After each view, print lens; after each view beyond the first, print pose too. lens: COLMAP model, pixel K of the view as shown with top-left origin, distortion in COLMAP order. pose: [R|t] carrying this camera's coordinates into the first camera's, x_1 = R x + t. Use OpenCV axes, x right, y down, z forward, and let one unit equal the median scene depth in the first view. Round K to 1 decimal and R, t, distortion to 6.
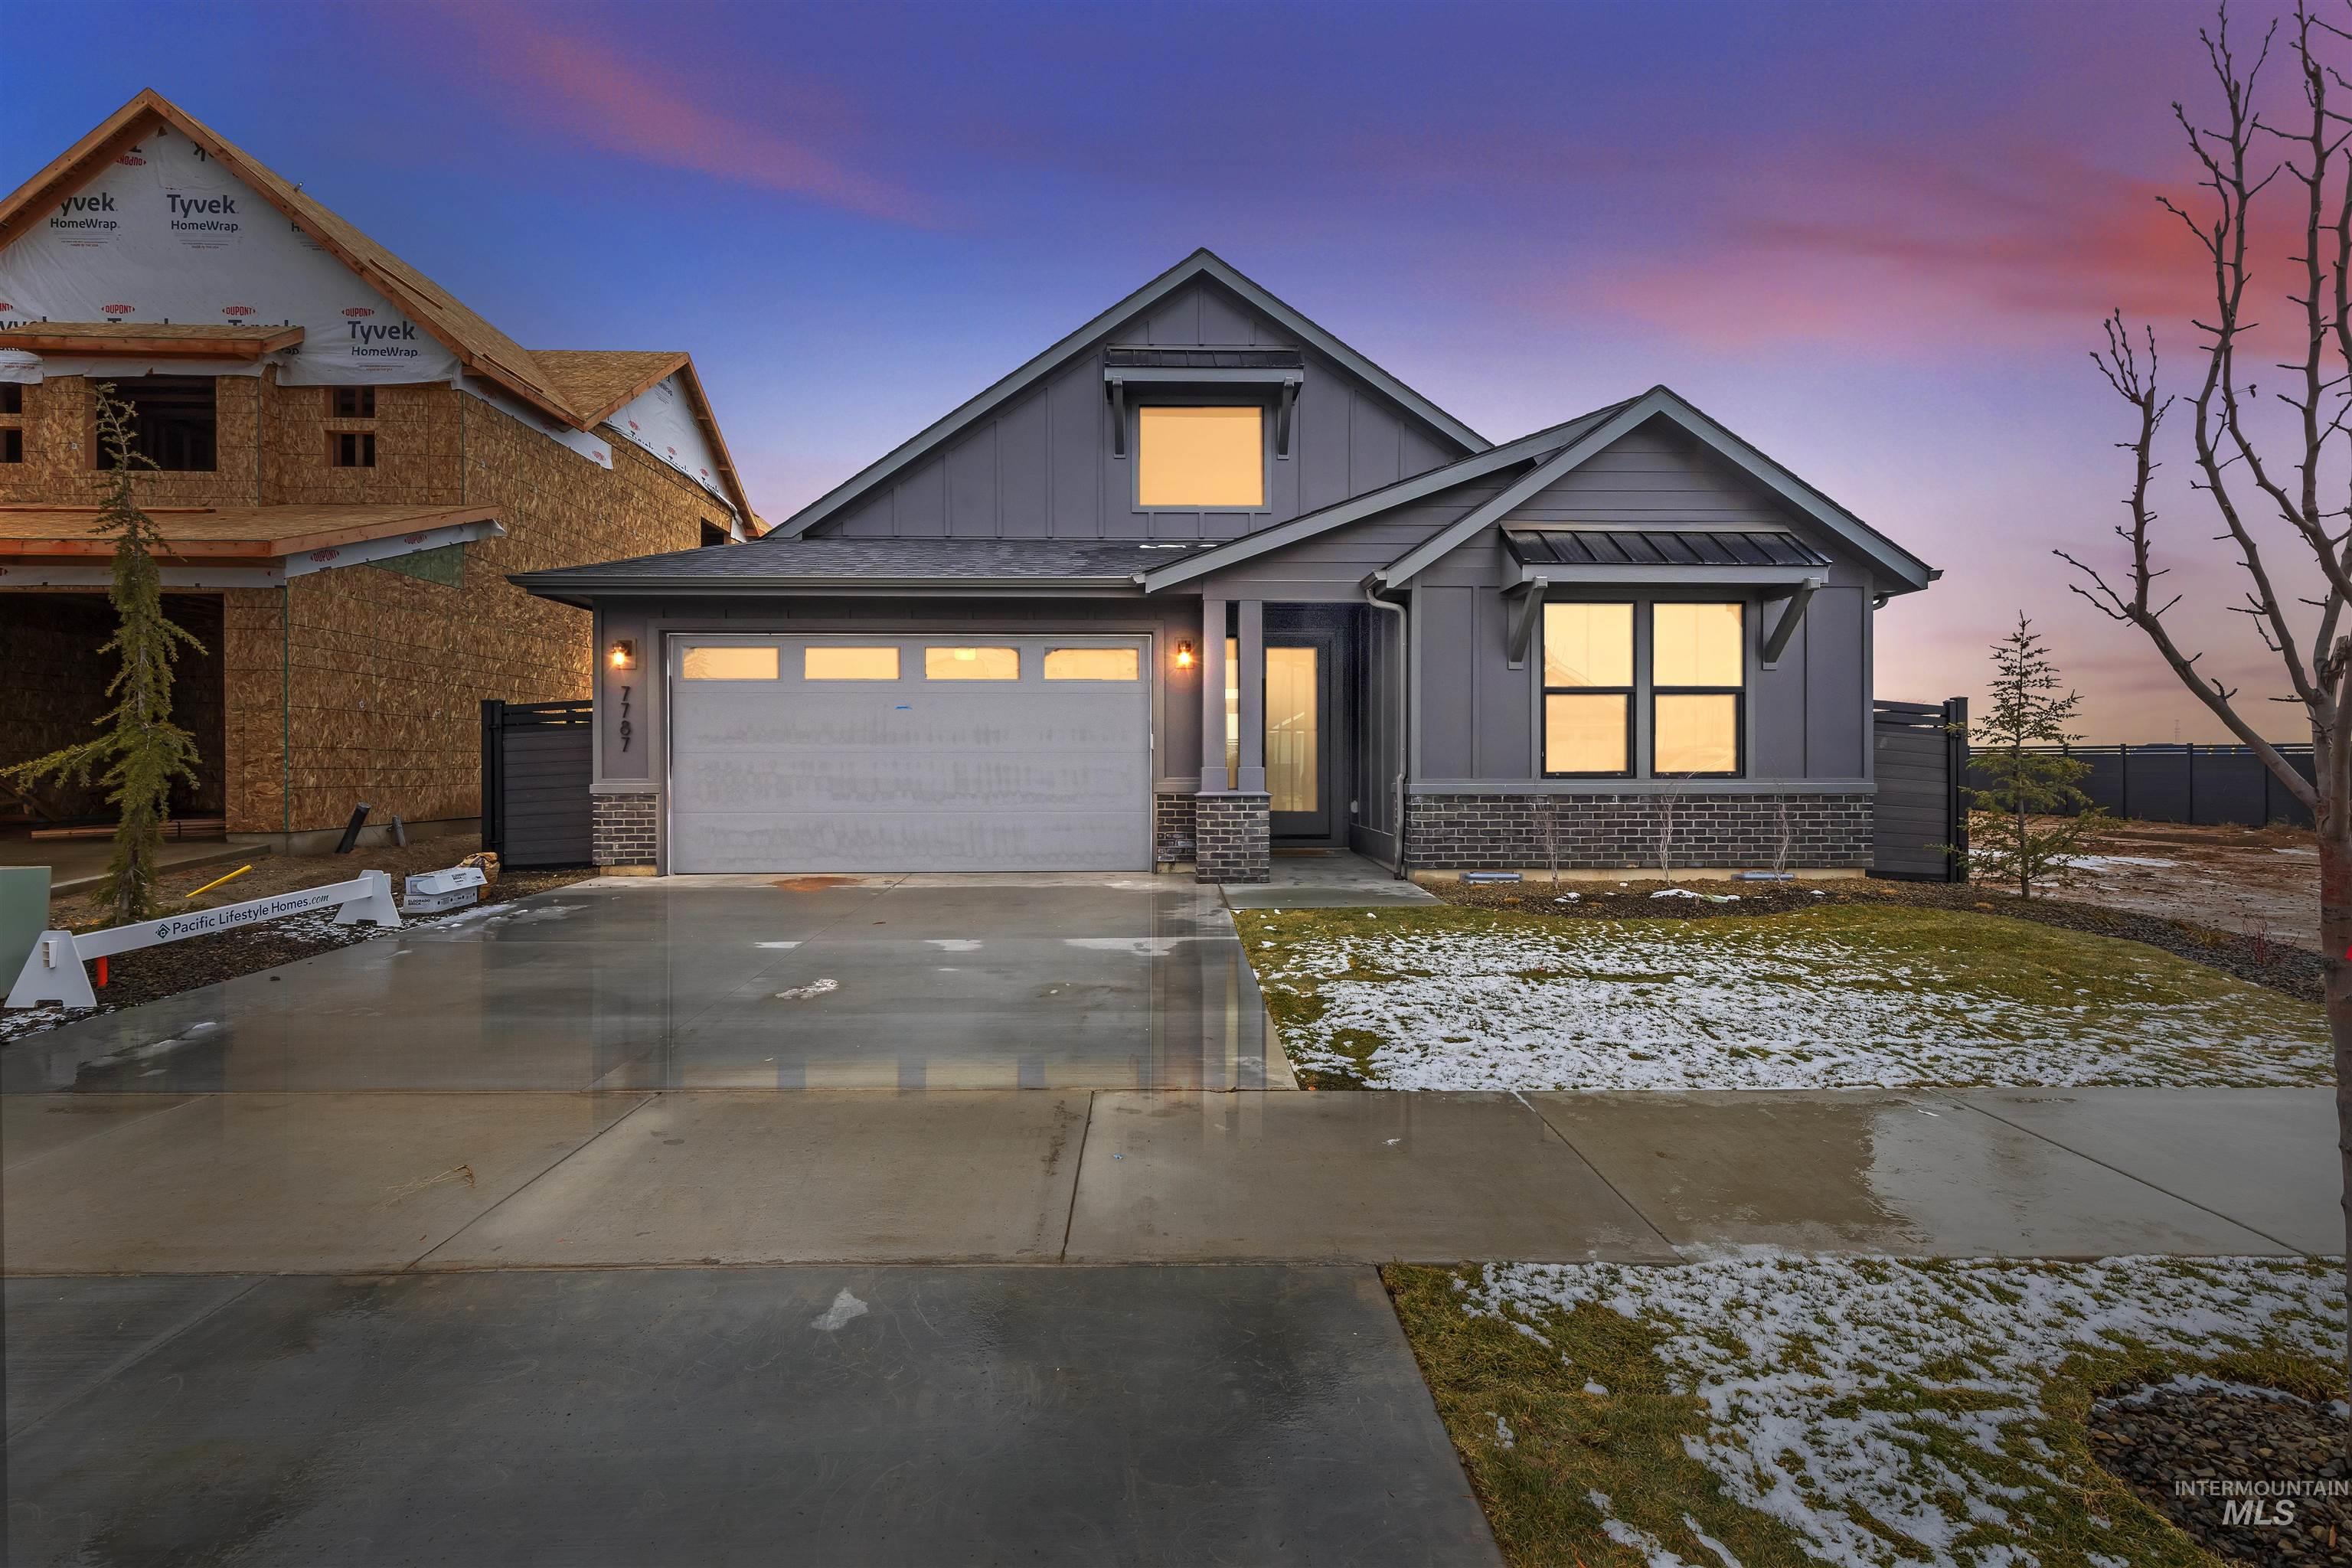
lens RADIAL K [[1055.5, 0, 1181.3], [0, 1055.5, 771.8], [0, 0, 1]] dist [0.008355, -0.002020]
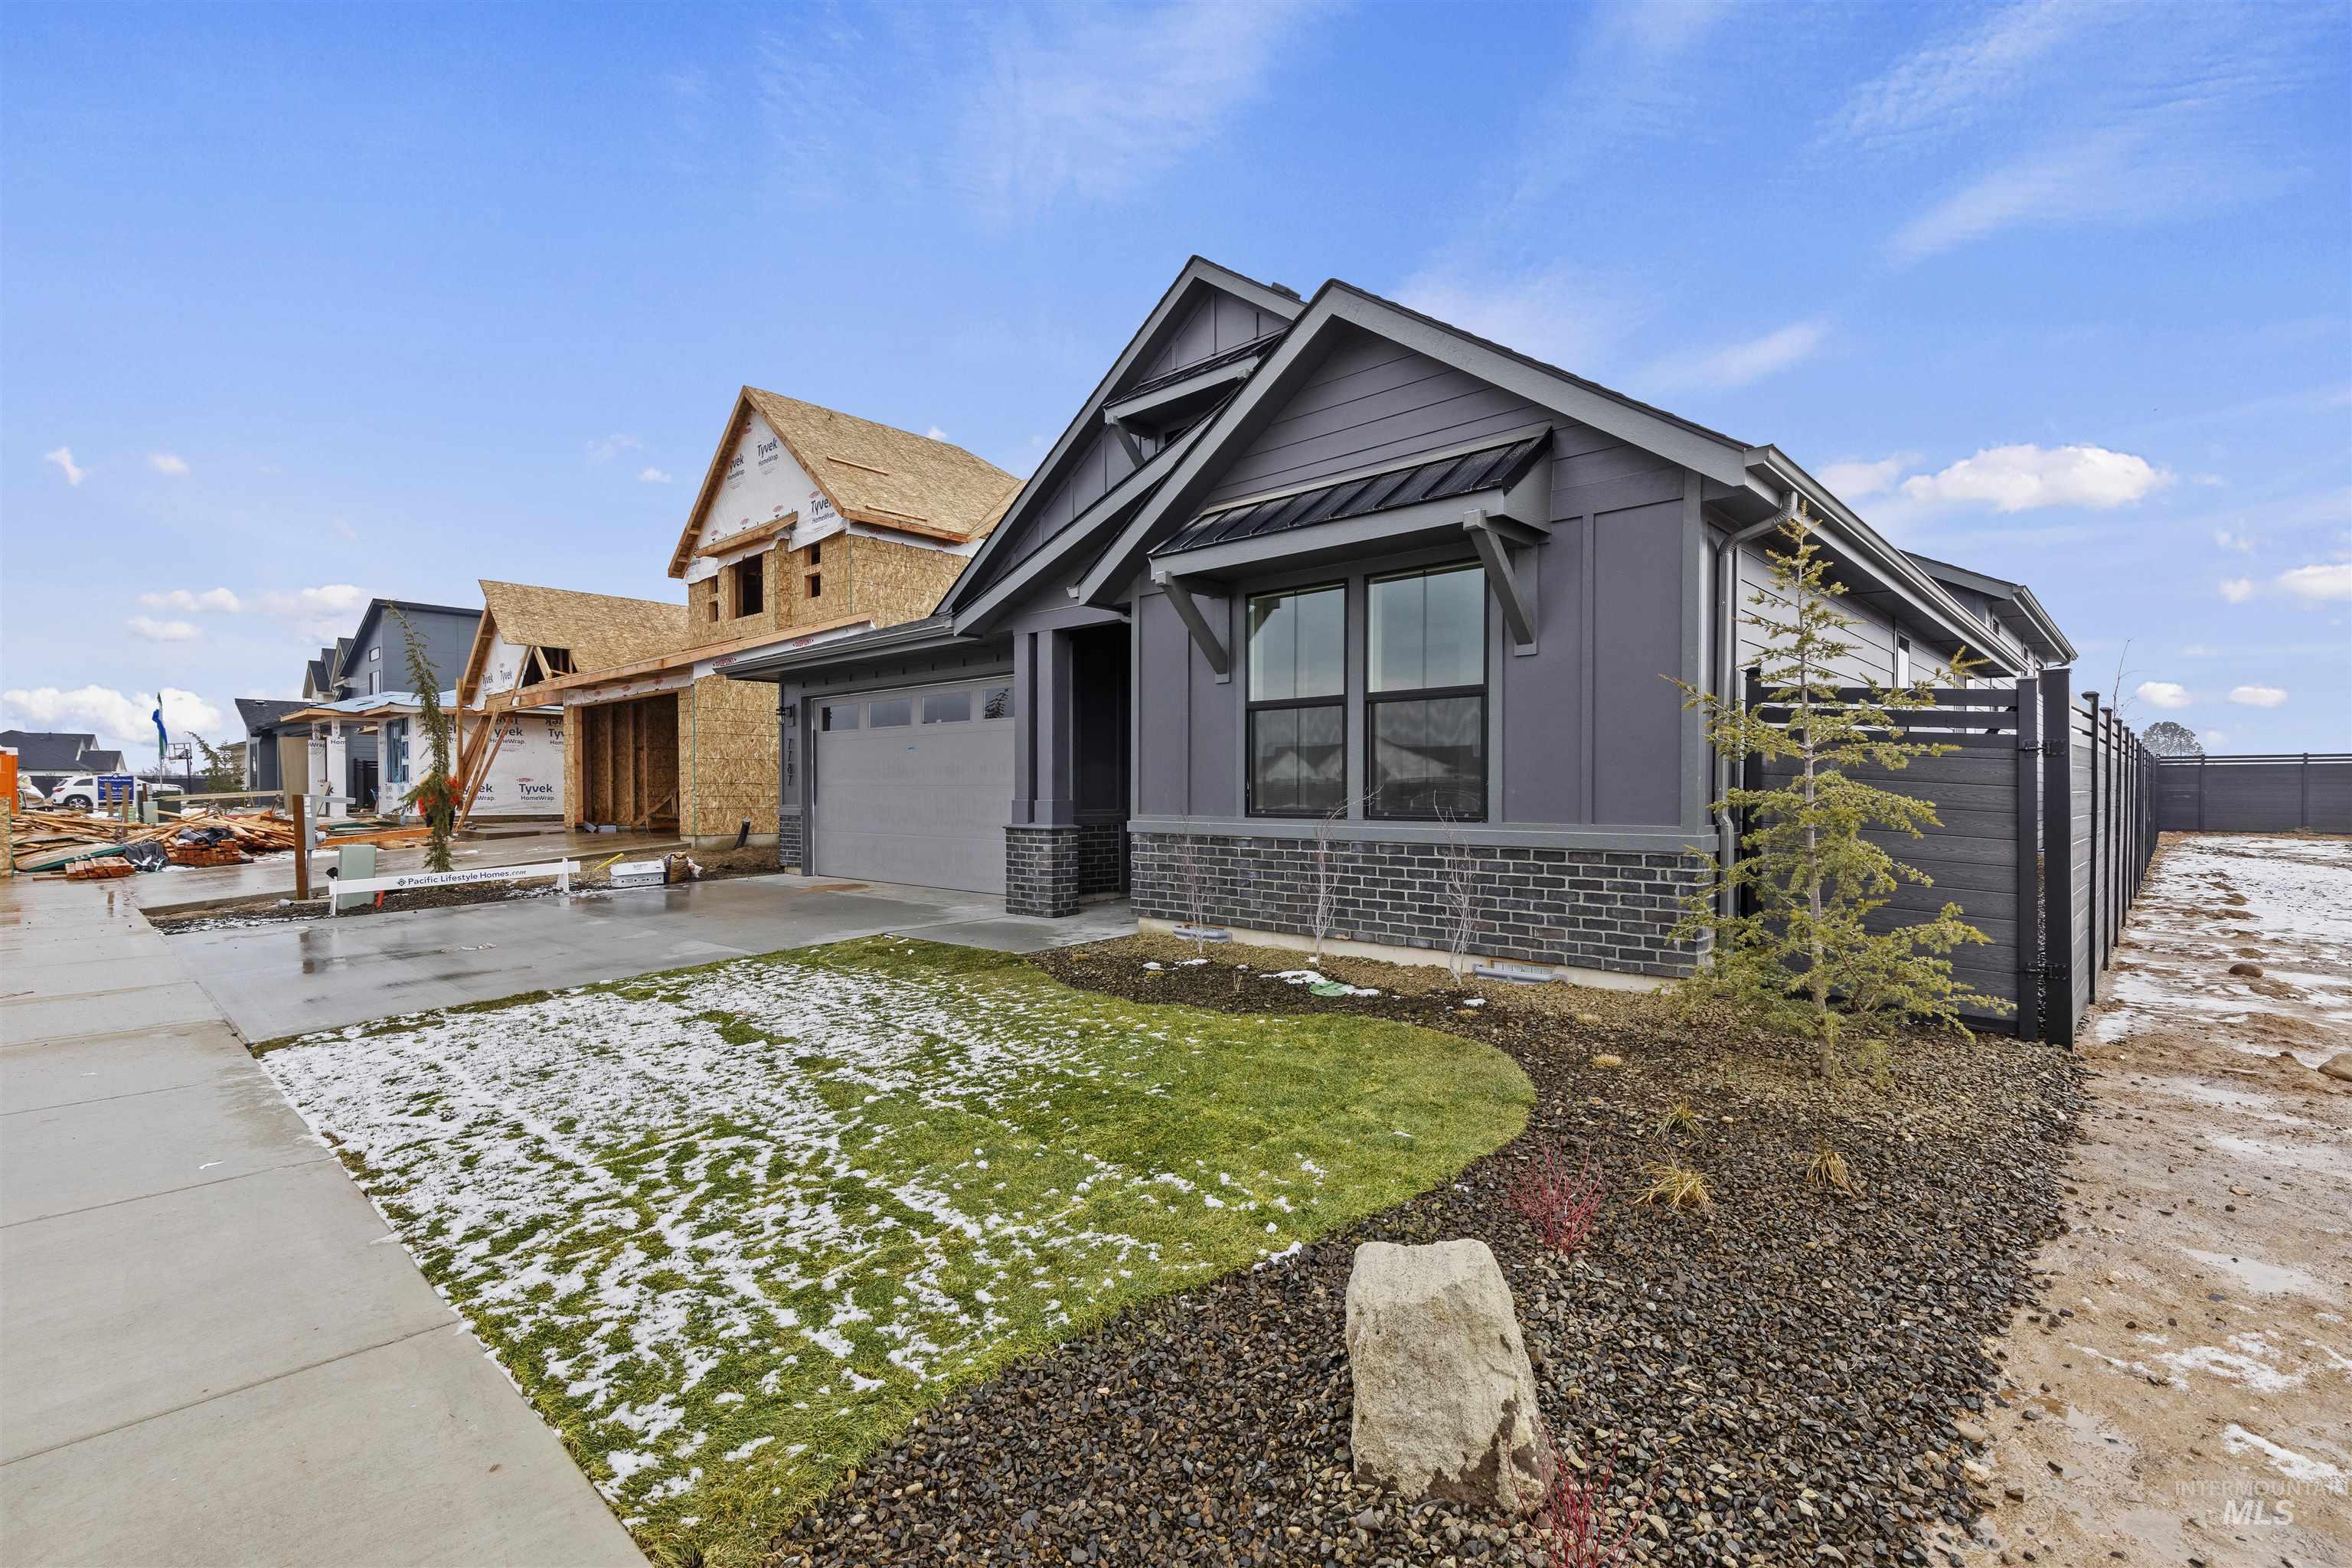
lens RADIAL K [[1055.5, 0, 1186.5], [0, 1055.5, 805.8], [0, 0, 1]] dist [0.008355, -0.002020]
pose [[0.711332, 0.011429, -0.702763, 0.867211], [-0.007306, 0.999934, 0.008867, -0.008760], [0.702818, -0.001173, 0.711369, 0.393660]]
